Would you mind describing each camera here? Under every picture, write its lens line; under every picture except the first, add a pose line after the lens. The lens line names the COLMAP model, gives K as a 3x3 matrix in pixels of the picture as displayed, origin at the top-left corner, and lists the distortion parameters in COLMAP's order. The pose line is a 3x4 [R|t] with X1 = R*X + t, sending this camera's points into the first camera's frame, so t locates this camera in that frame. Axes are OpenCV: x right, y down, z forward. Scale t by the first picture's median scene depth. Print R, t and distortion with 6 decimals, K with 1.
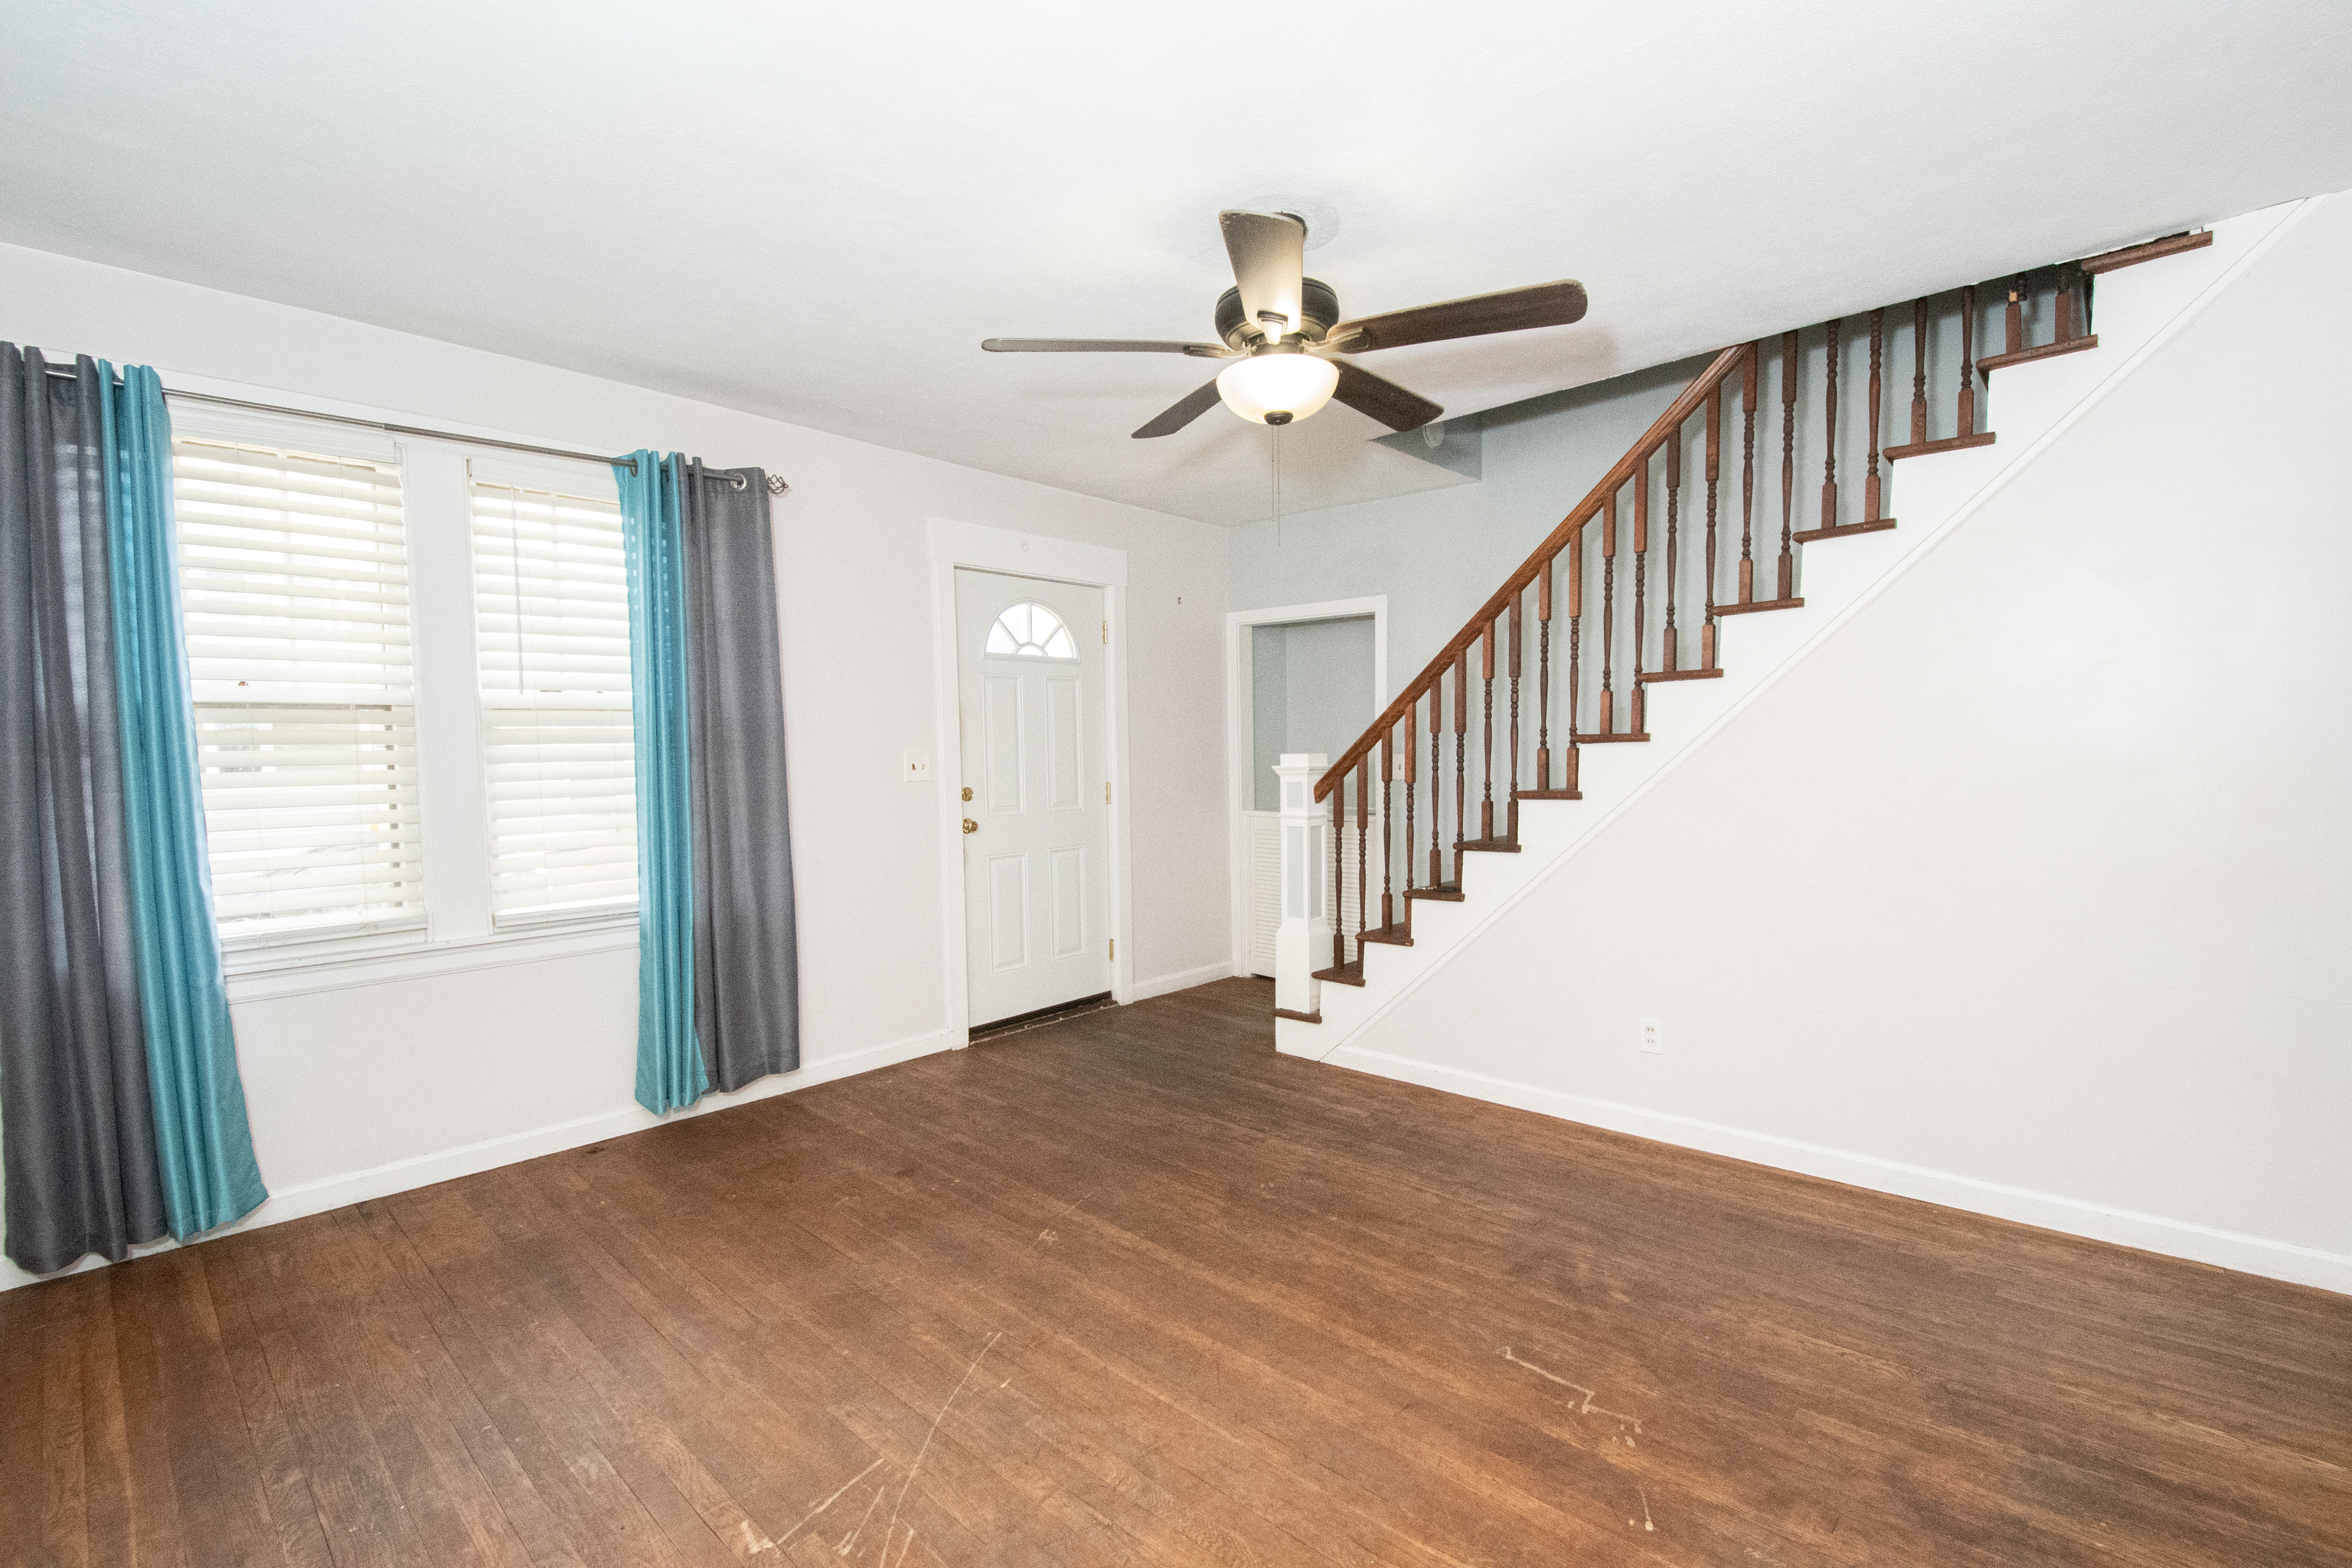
lens RADIAL K [[1021.0, 0, 1193.0], [0, 1021.0, 784.3], [0, 0, 1]] dist [0.002128, -0.015536]
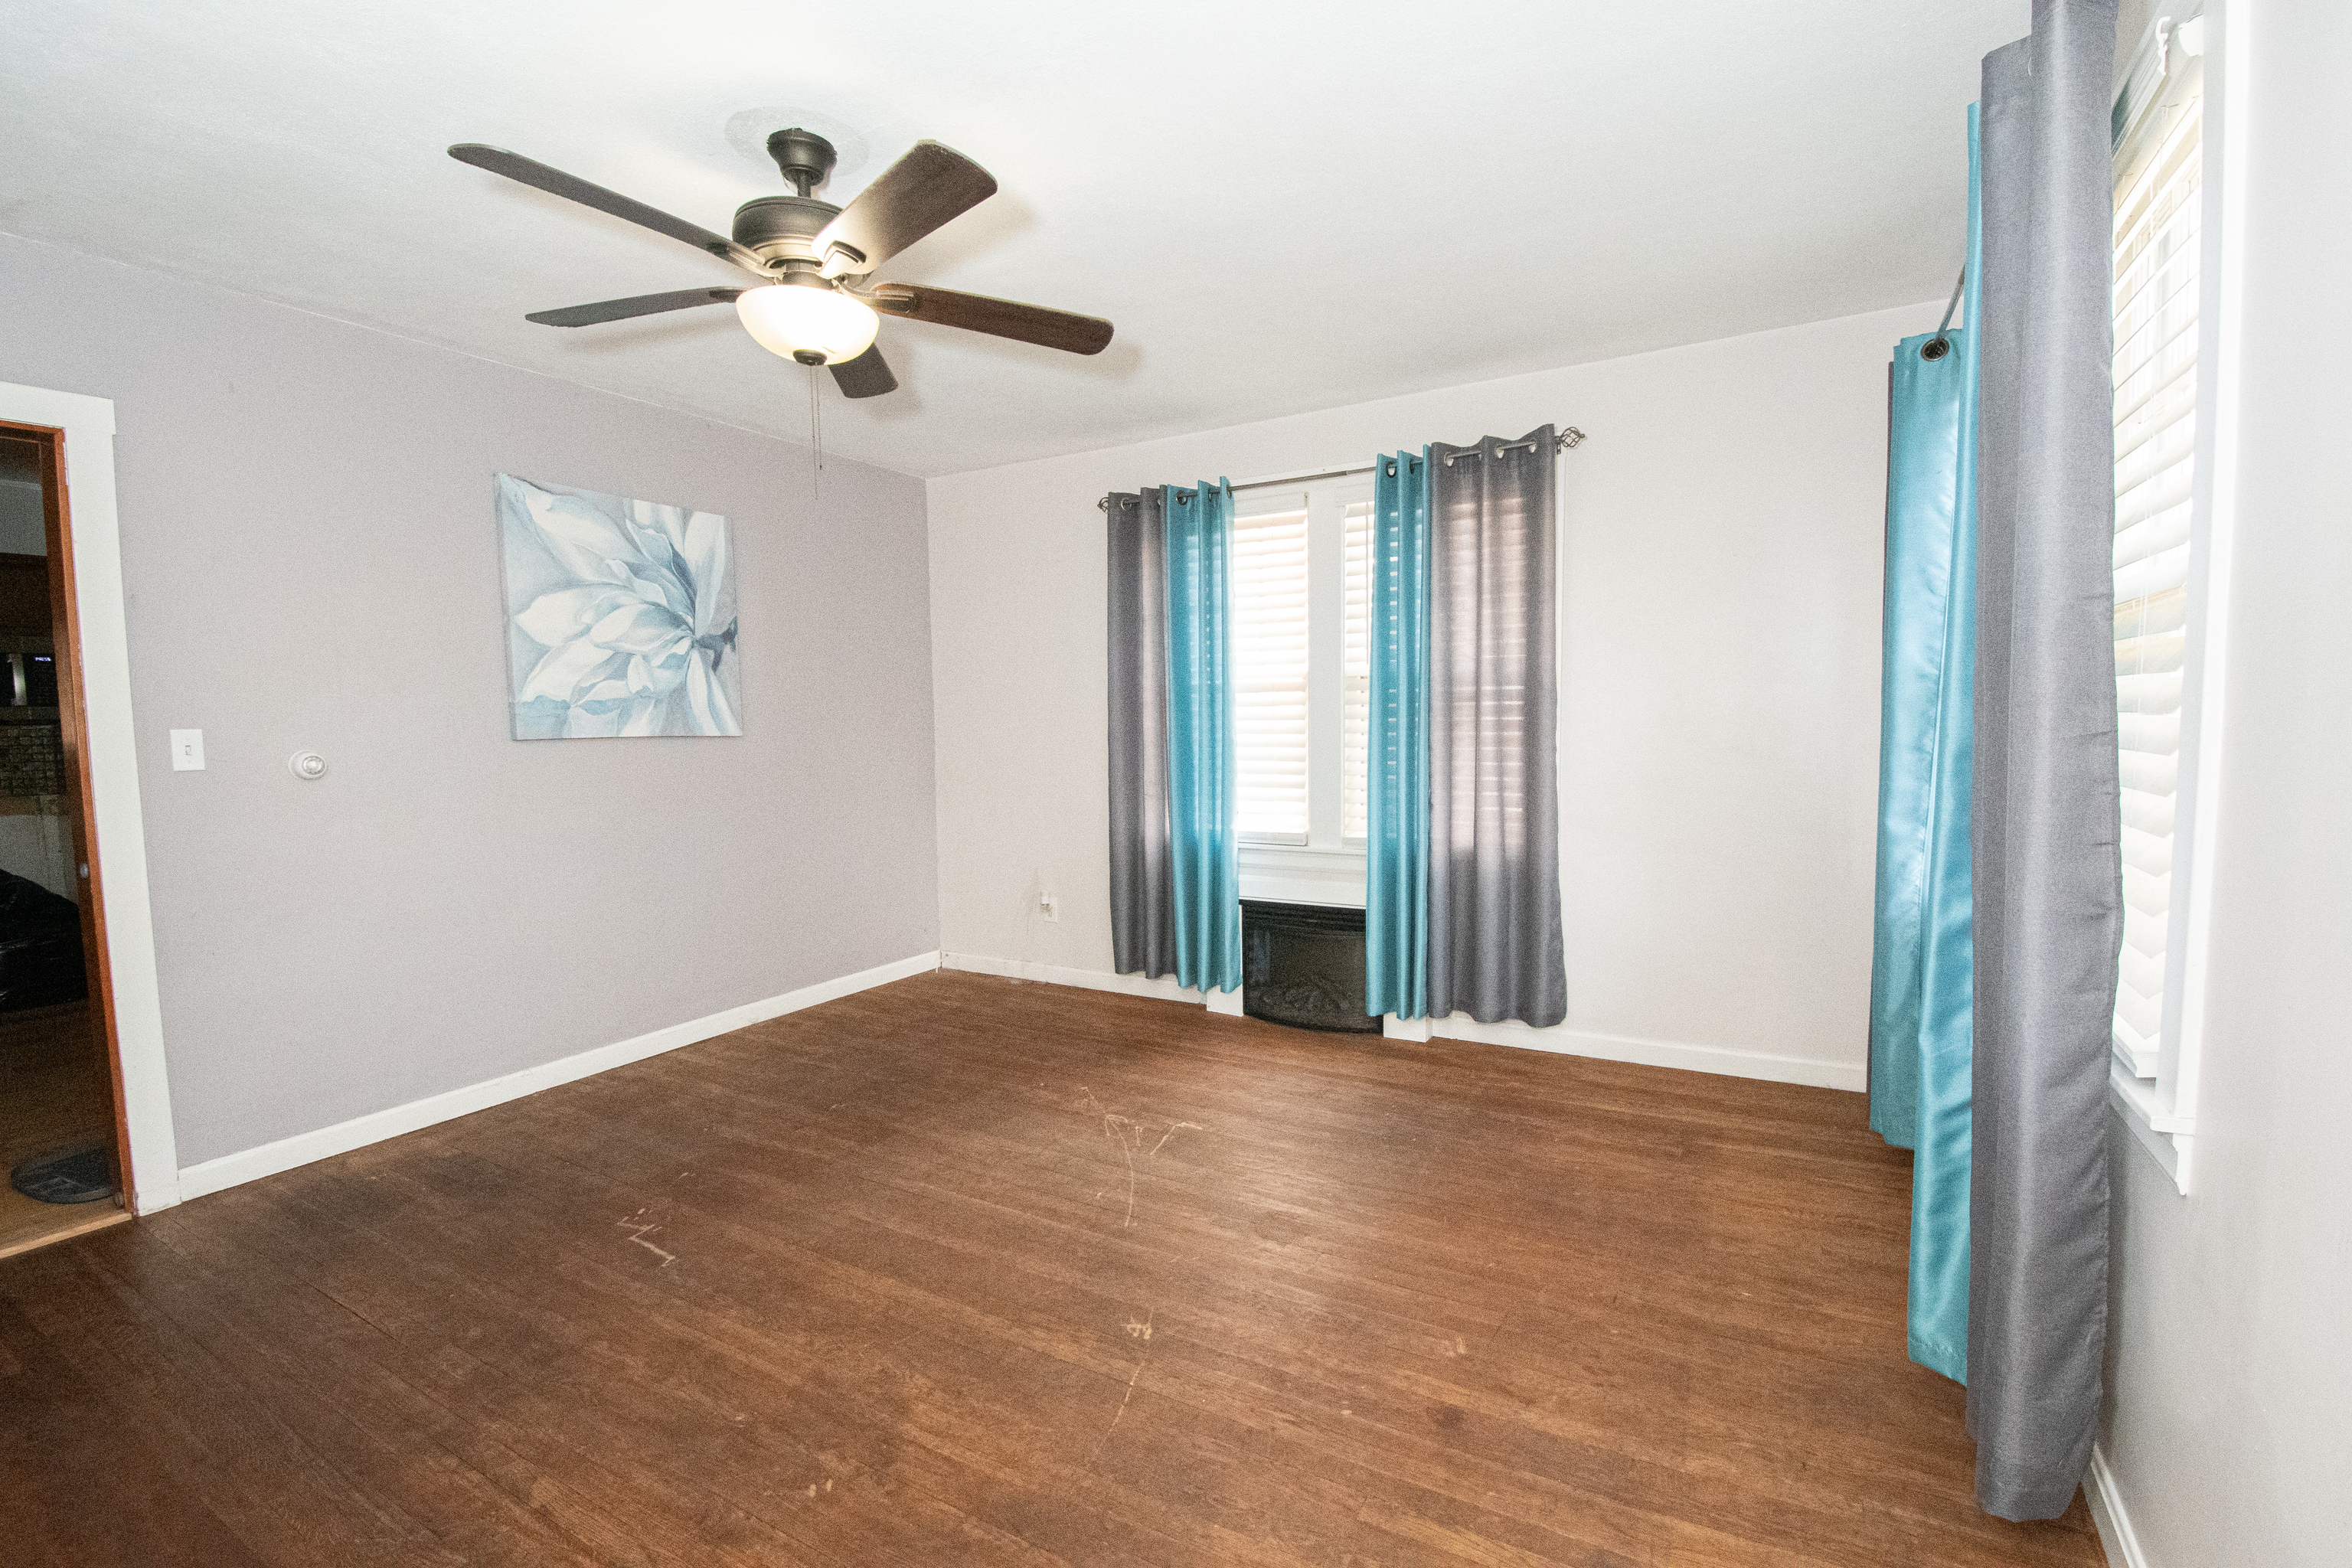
lens RADIAL K [[1019.5, 0, 1205.8], [0, 1019.5, 789.7], [0, 0, 1]] dist [0.000348, -0.017605]
pose [[-0.971584, 0.042431, -0.232861, -0.018988], [0.018176, 0.994271, 0.105333, -0.046025], [0.235996, 0.098107, -0.966789, 1.361246]]
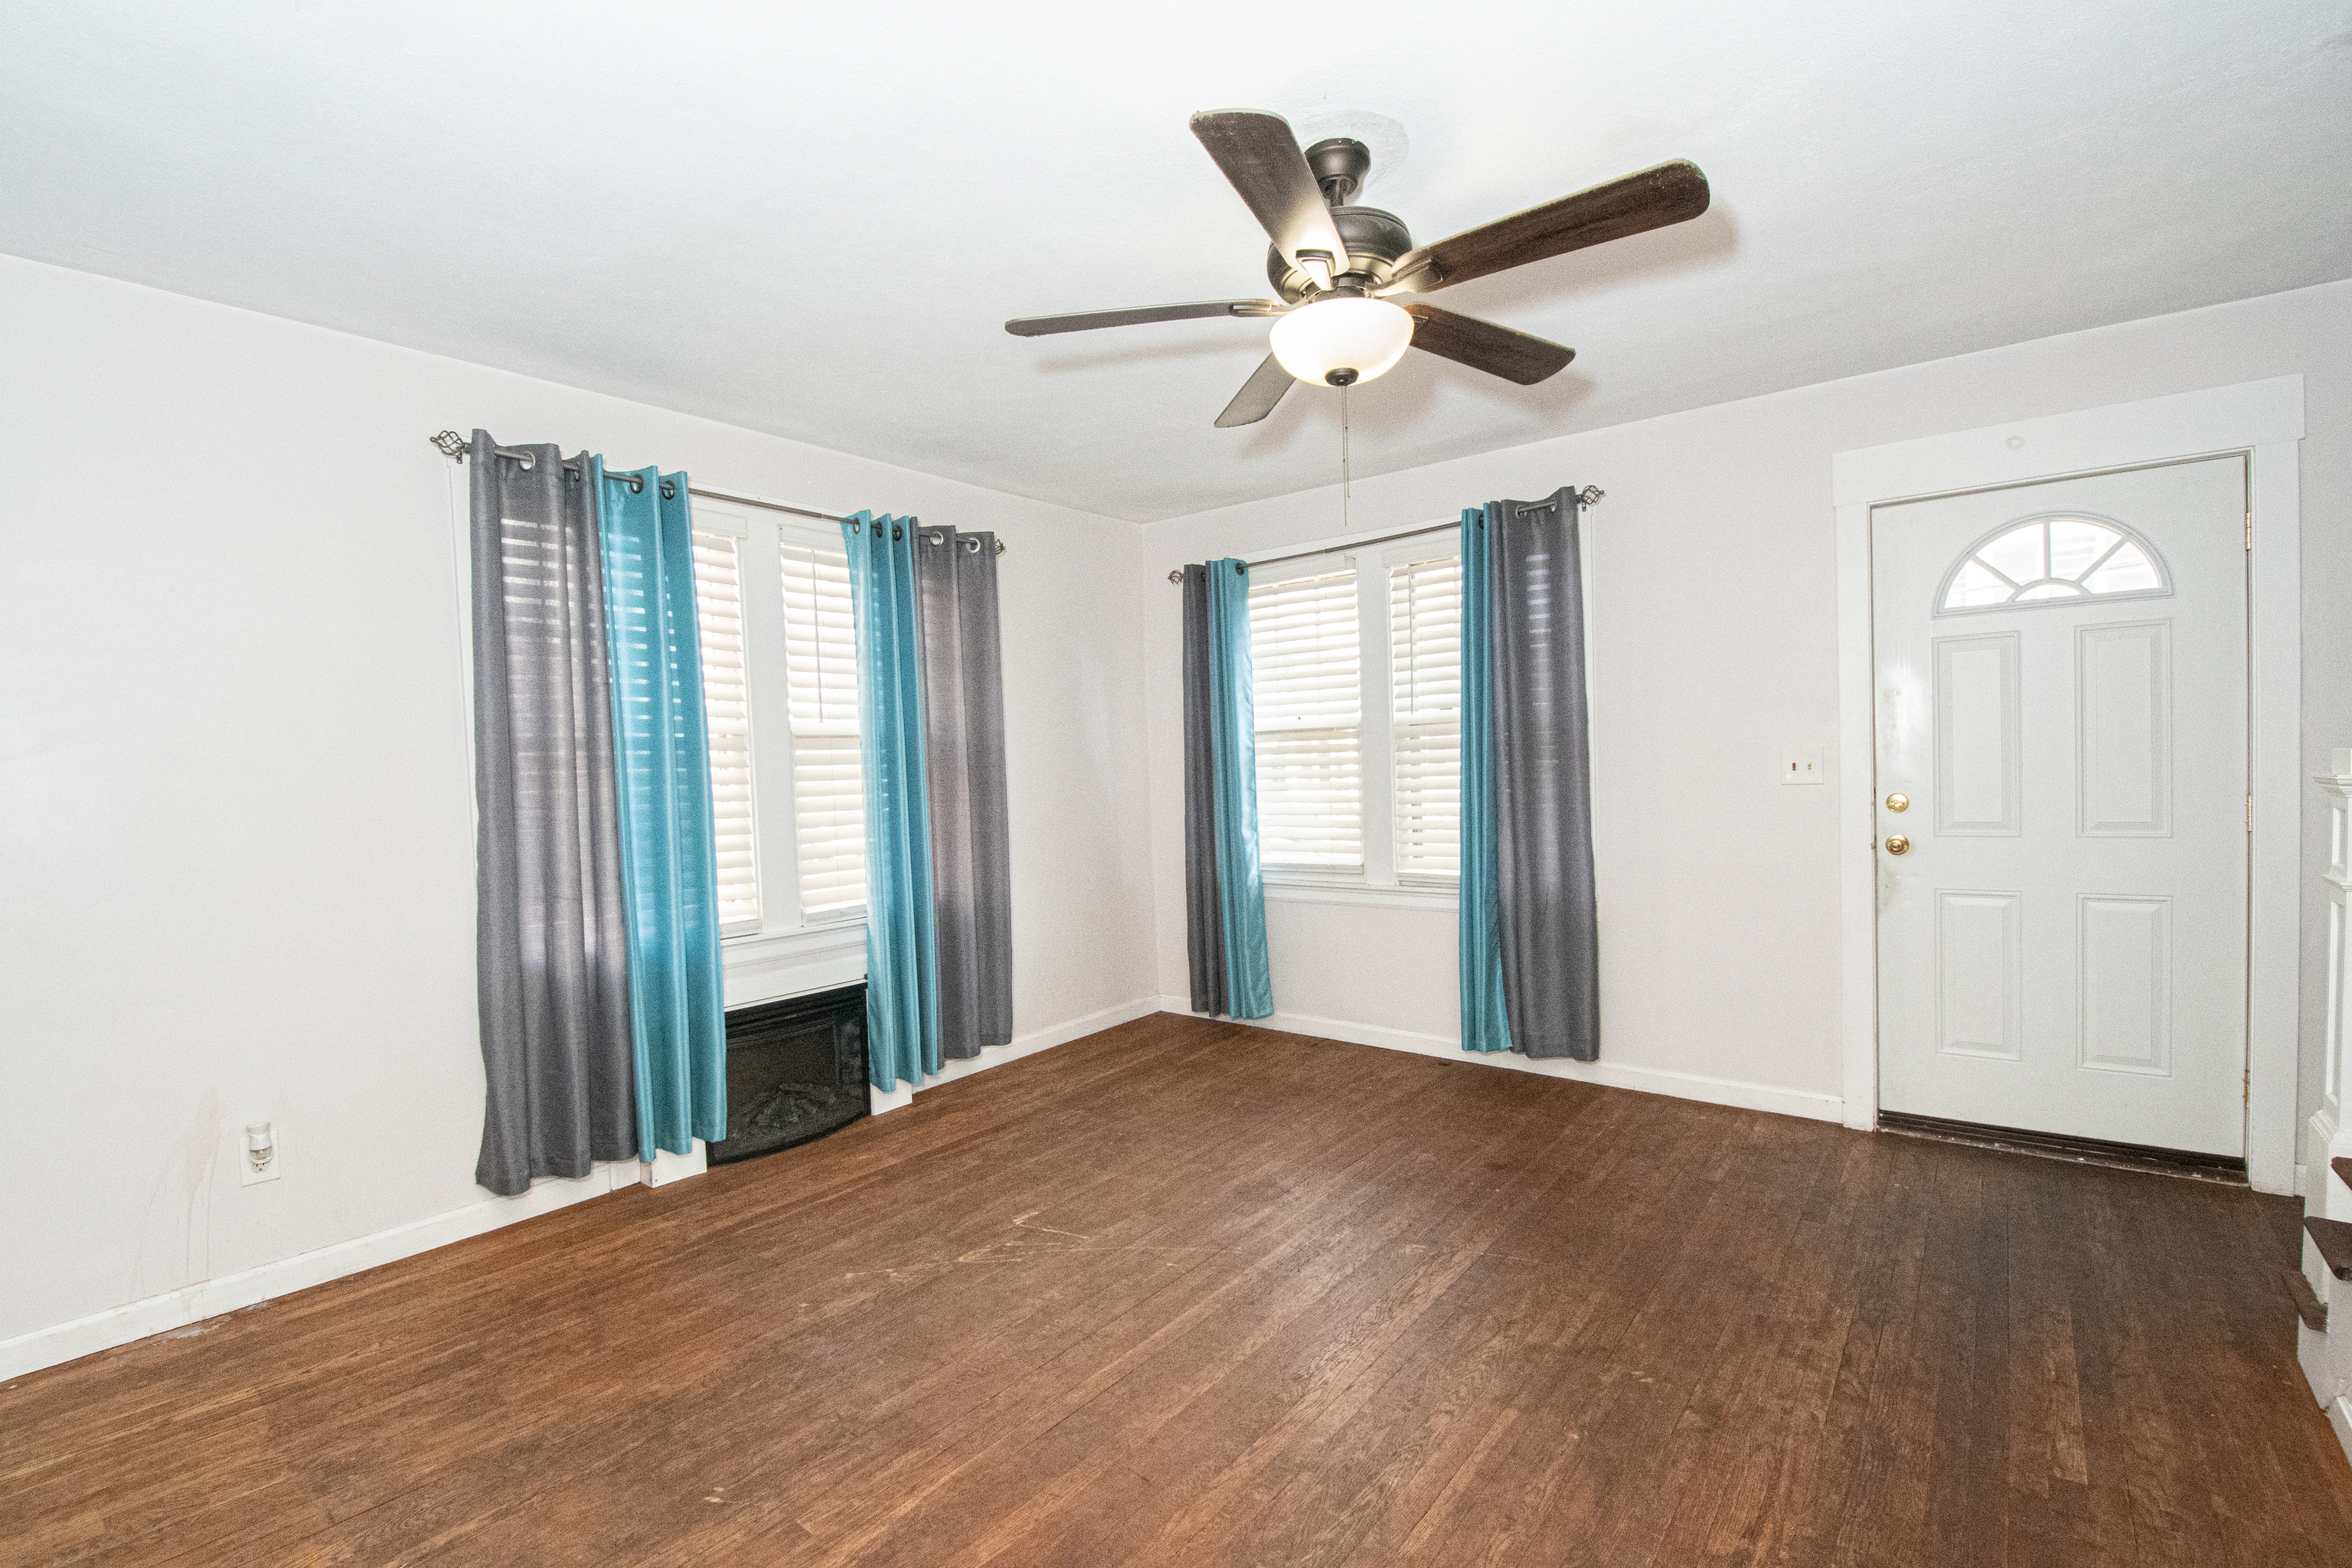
lens RADIAL K [[1021.0, 0, 1193.0], [0, 1021.0, 784.3], [0, 0, 1]] dist [0.002128, -0.015536]
pose [[0.077737, 0.027791, -0.996586, 0.640283], [-0.008500, 0.999594, 0.027212, -0.026552], [0.996938, 0.006356, 0.077942, 0.554516]]
